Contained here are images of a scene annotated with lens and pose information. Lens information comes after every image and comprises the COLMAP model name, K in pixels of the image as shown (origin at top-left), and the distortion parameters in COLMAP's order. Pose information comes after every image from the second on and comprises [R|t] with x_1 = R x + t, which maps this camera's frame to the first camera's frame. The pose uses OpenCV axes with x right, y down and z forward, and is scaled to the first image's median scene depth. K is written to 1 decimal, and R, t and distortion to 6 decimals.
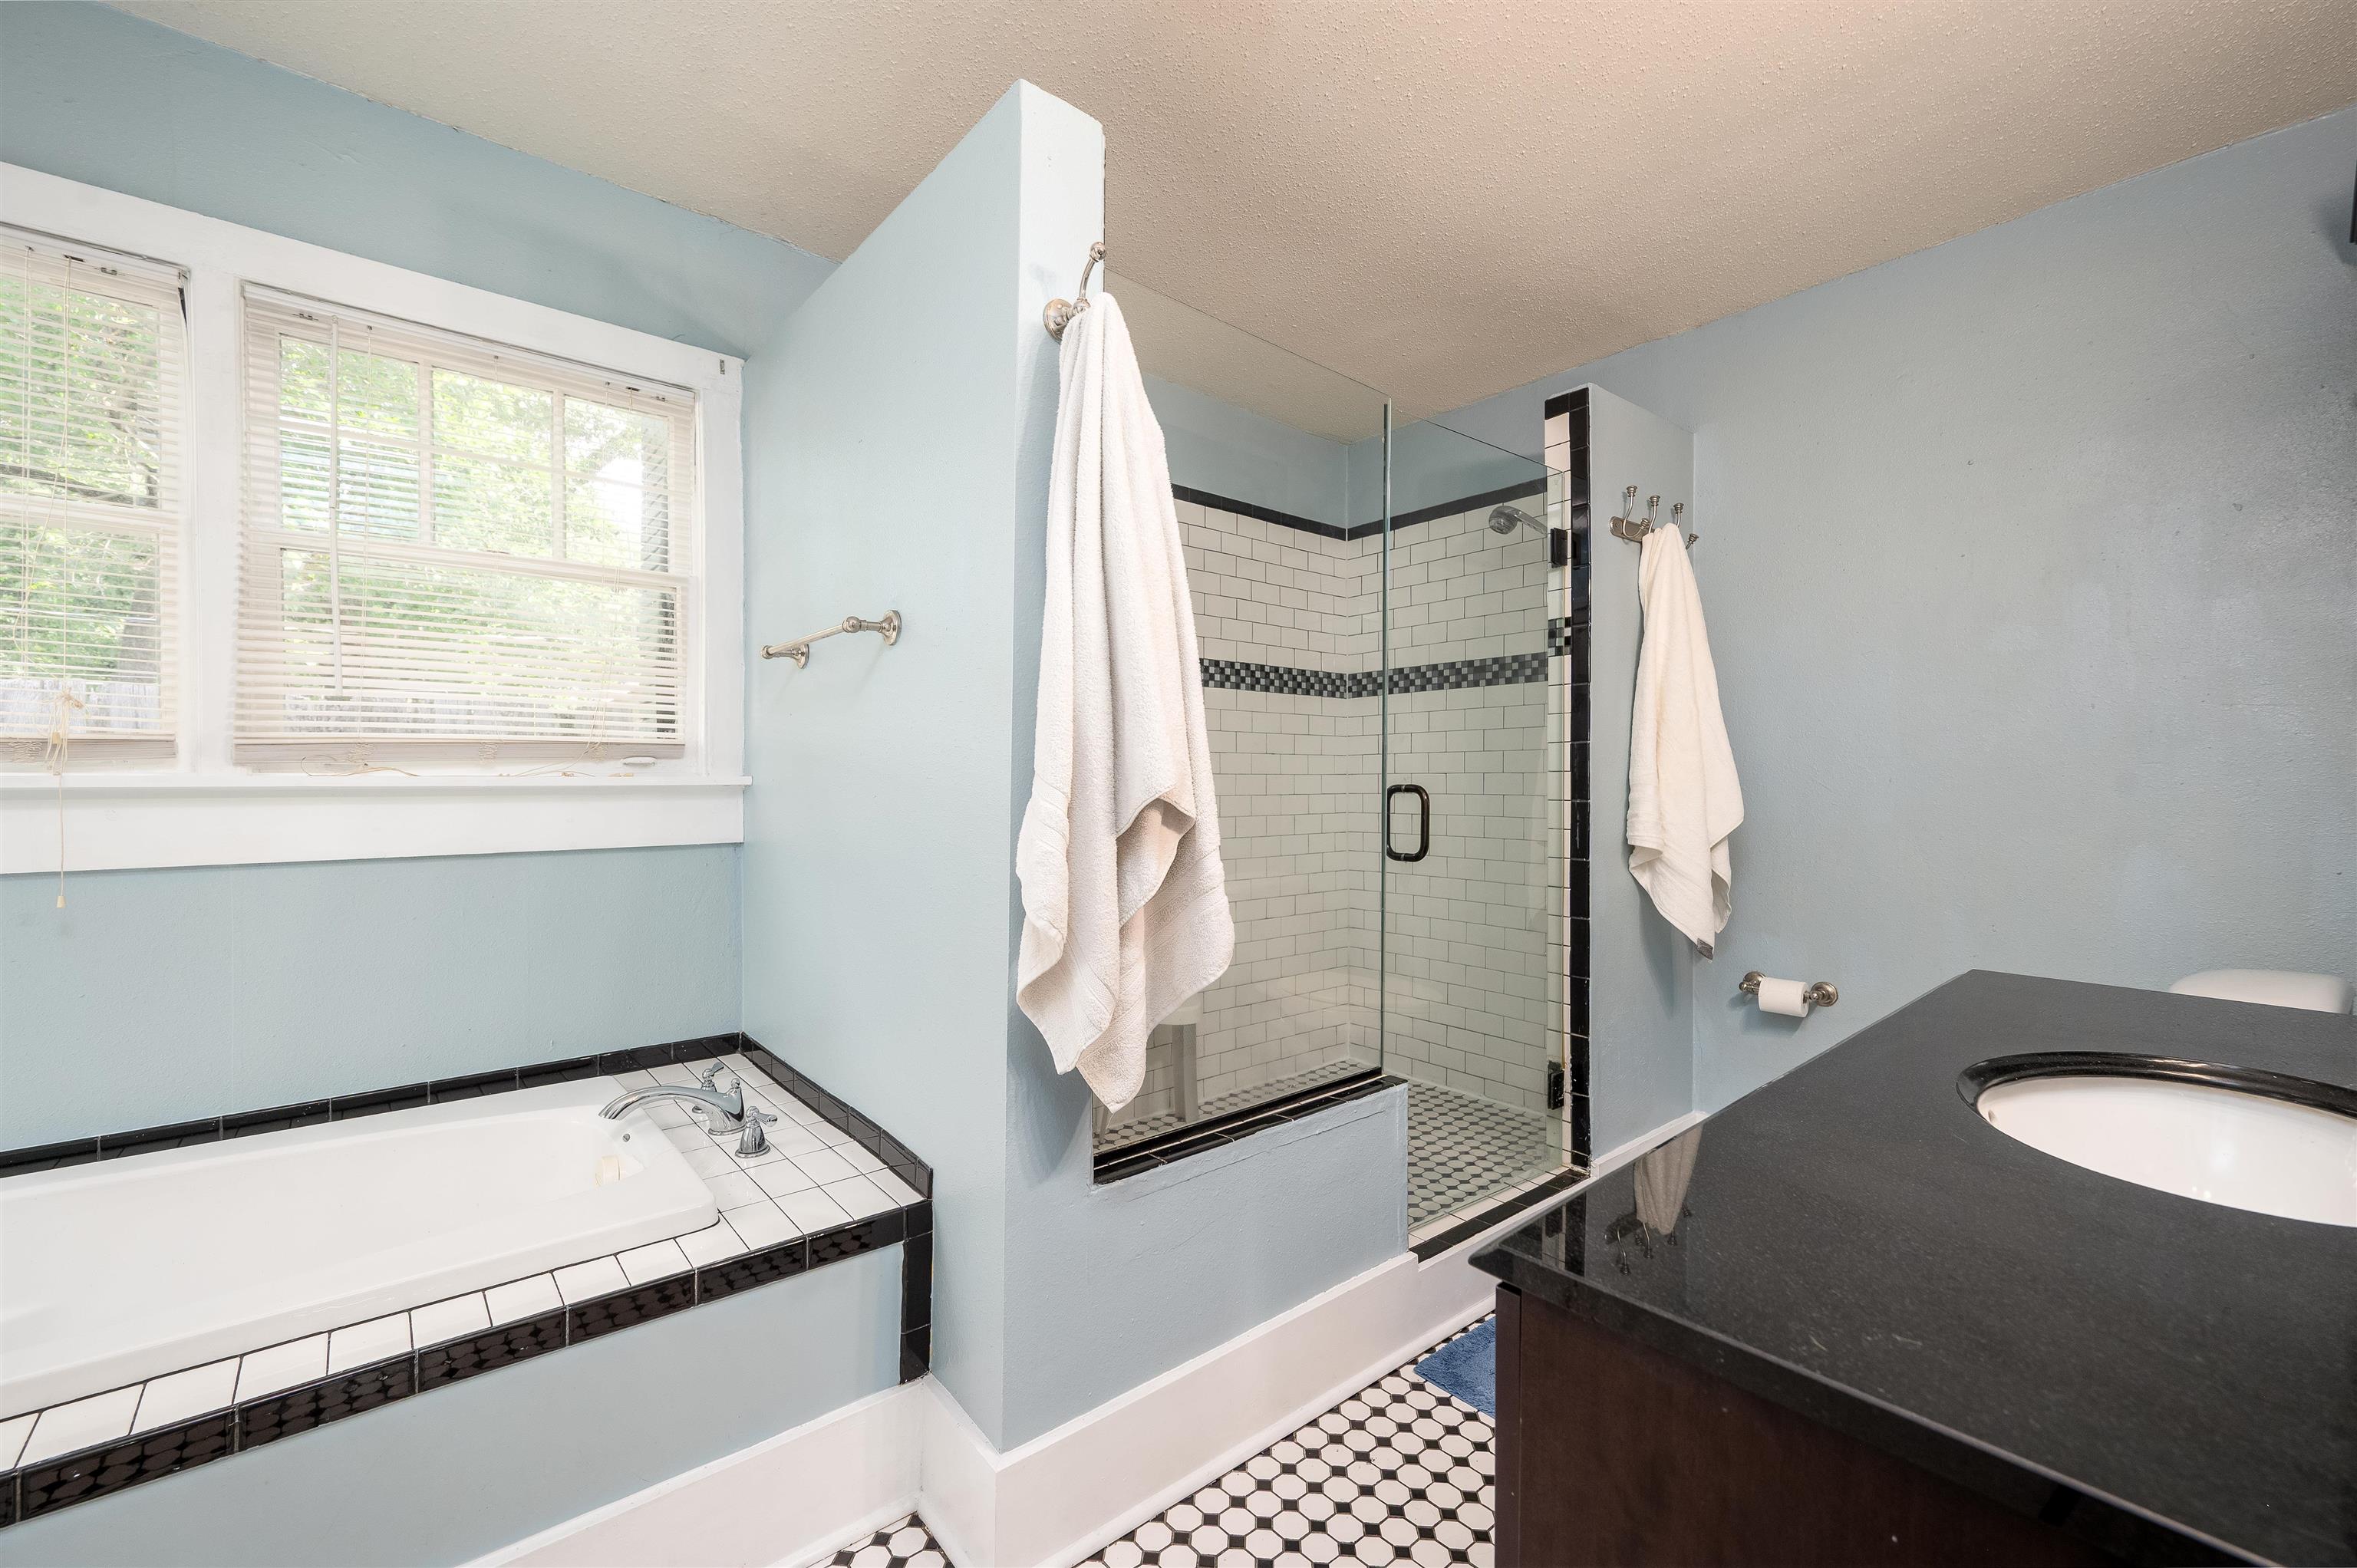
lens RADIAL K [[990.3, 0, 1178.5], [0, 990.3, 784.0], [0, 0, 1]] dist [-0.000270, -0.000036]
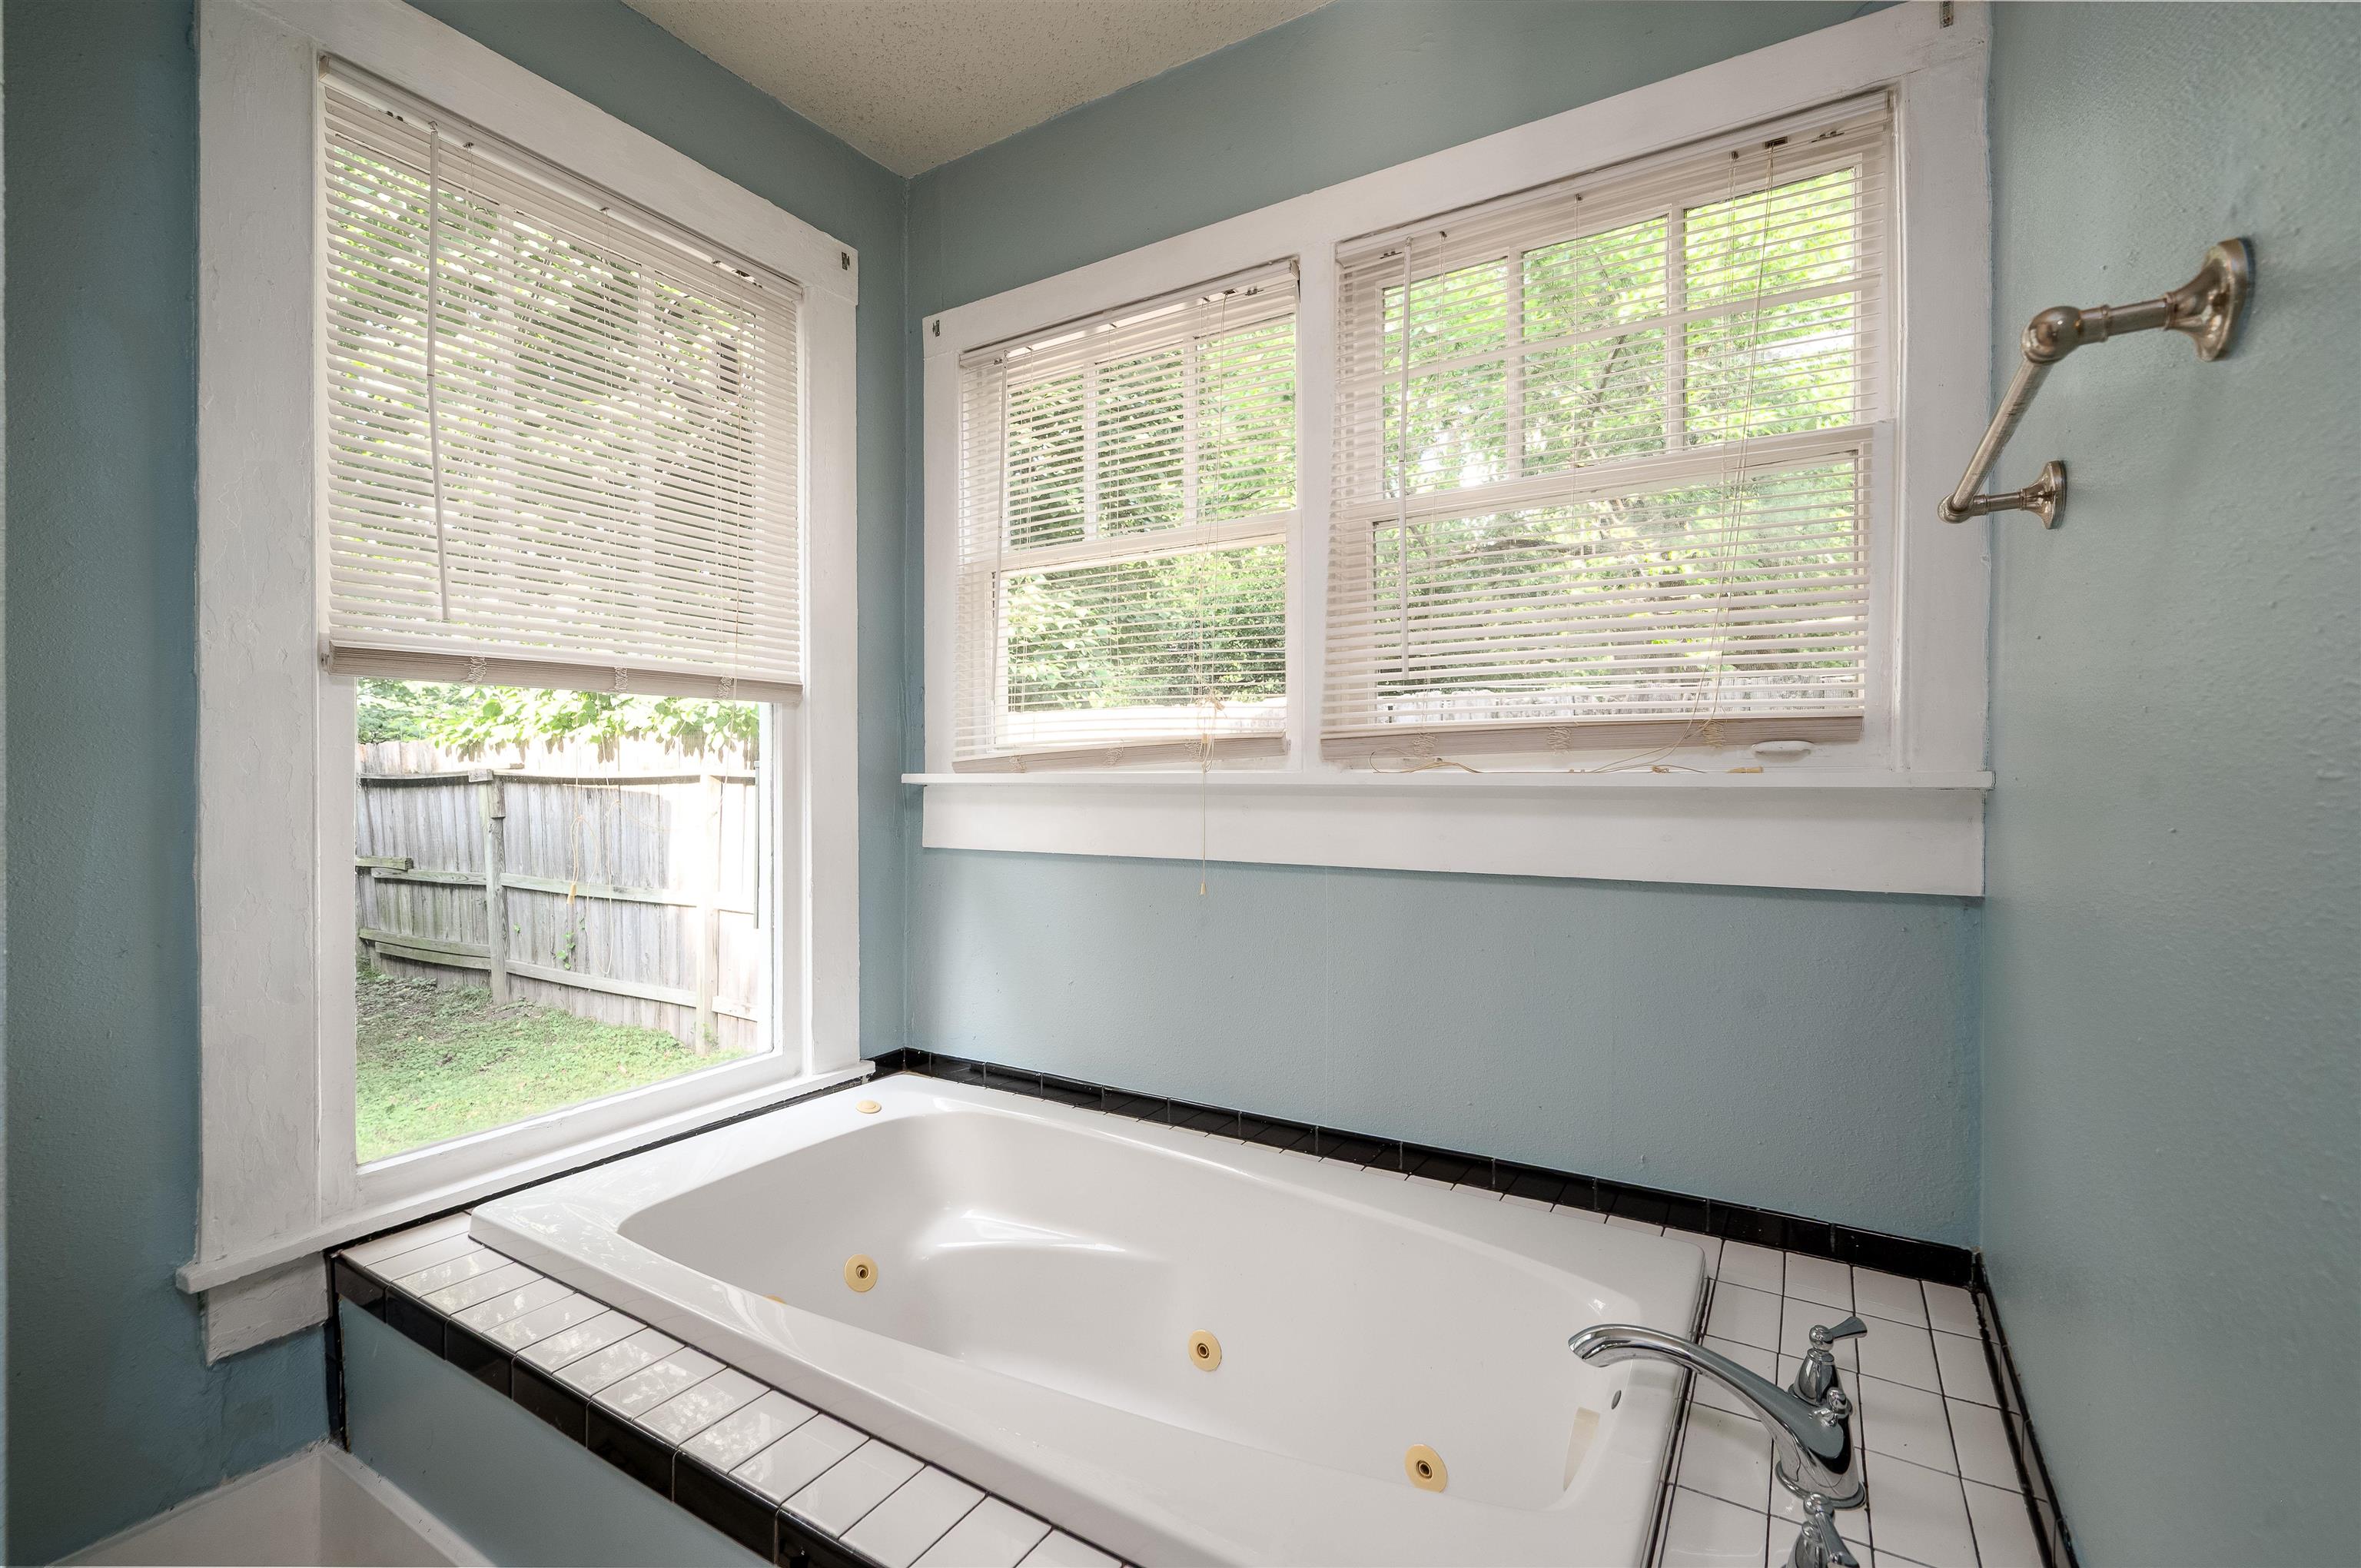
lens RADIAL K [[1015.7, 0, 1178.2], [0, 1015.7, 789.9], [0, 0, 1]] dist [-0.000285, -0.000201]
pose [[0.313904, 0.012750, -0.949369, -0.065732], [-0.007757, 0.999911, 0.010863, -0.001087], [0.949423, 0.003955, 0.313975, 0.461325]]
